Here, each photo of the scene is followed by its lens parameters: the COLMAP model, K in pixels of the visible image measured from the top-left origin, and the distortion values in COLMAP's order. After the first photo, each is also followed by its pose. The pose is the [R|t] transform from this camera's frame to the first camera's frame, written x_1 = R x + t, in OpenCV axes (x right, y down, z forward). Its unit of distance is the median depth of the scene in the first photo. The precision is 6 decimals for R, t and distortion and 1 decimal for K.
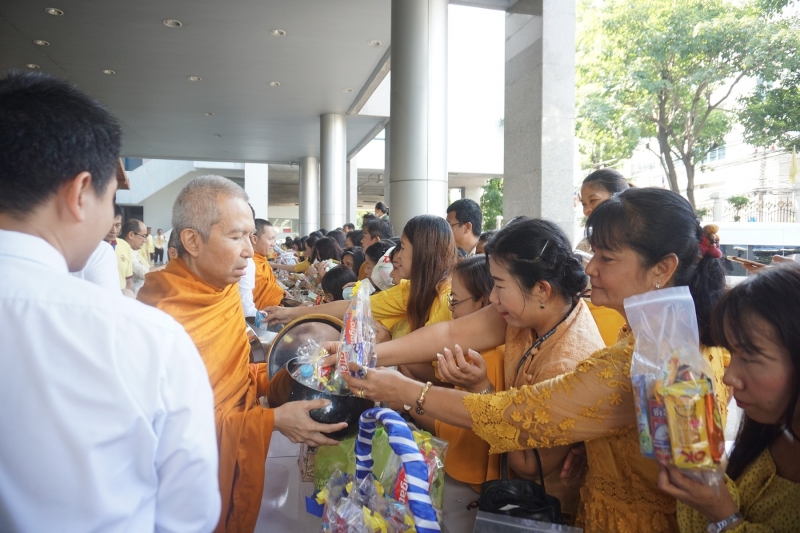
lens RADIAL K [[524.3, 0, 400.0], [0, 524.3, 266.5], [0, 0, 1]] dist [-0.092236, 0.004895]
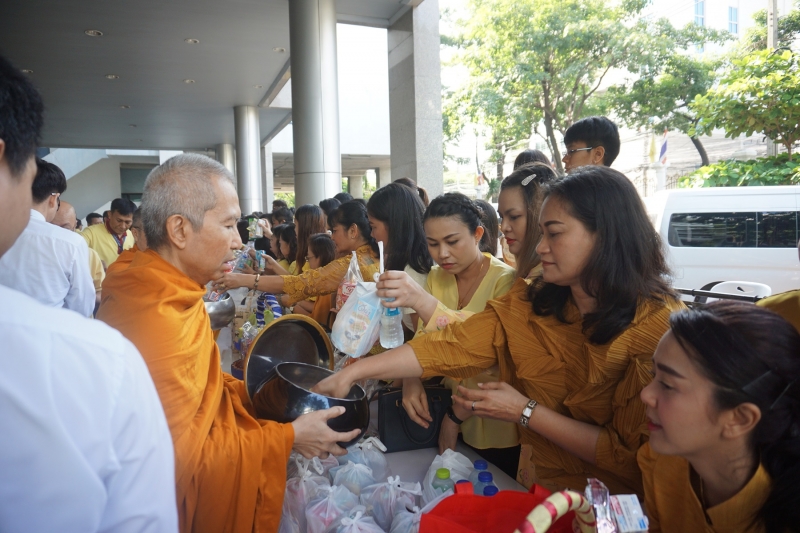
lens RADIAL K [[524.3, 0, 400.0], [0, 524.3, 266.5], [0, 0, 1]] dist [-0.092236, 0.004895]
pose [[0.988737, -0.043105, 0.143321, 0.018235], [0.037376, 0.998400, 0.042430, 0.004282], [-0.144921, -0.036595, 0.988766, -0.103861]]
